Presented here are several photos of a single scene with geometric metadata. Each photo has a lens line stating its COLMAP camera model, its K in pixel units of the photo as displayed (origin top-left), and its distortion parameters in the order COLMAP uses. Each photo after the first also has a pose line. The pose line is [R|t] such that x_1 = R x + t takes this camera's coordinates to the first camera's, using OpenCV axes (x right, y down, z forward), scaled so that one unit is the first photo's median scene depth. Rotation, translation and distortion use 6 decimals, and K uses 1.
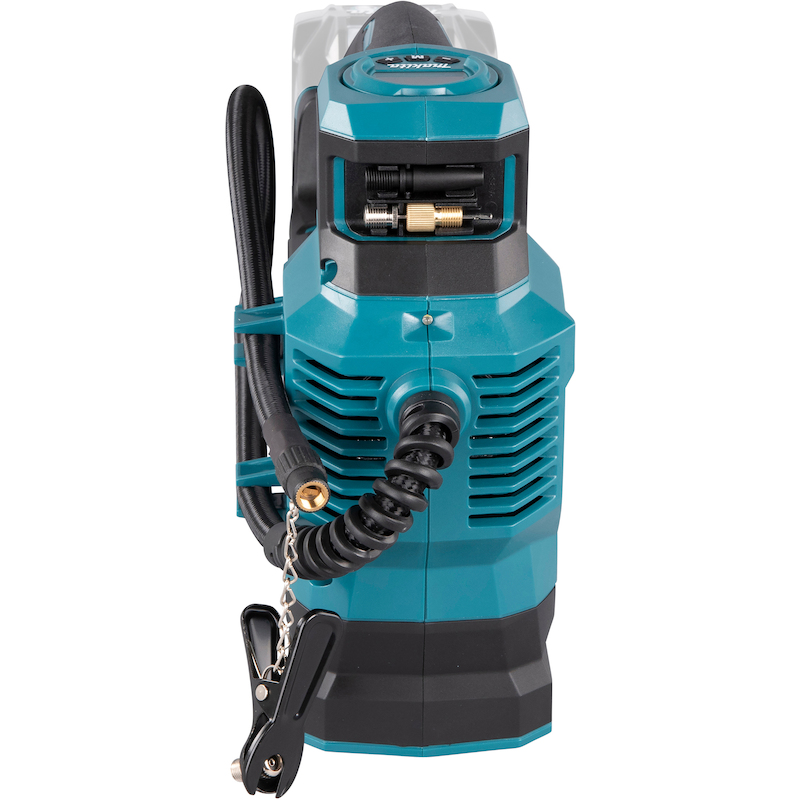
lens RADIAL K [[2823.3, 0, 400.0], [0, 2823.3, 400.0], [0, 0, 1]] dist [-0.012577, -0.123245]
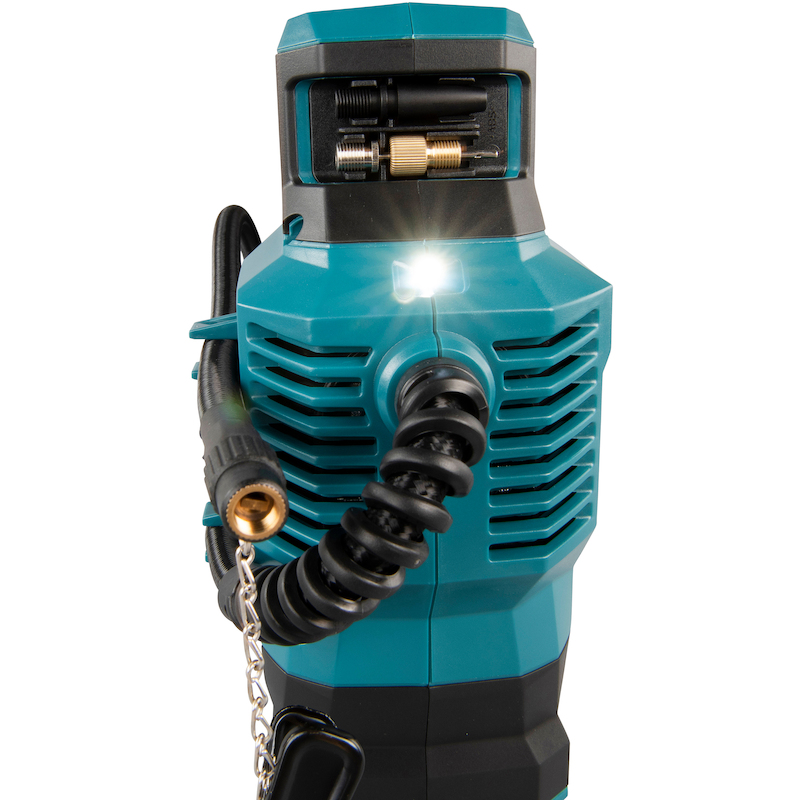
lens RADIAL K [[705.7, 0, 367.2], [0, 705.7, 399.5], [0, 0, 1]] dist [-0.000973, -0.002250]
pose [[0.999106, -0.038070, 0.018357, -0.010159], [0.041019, 0.978088, -0.204112, 0.040718], [-0.010184, 0.204683, 0.978775, 0.824214]]
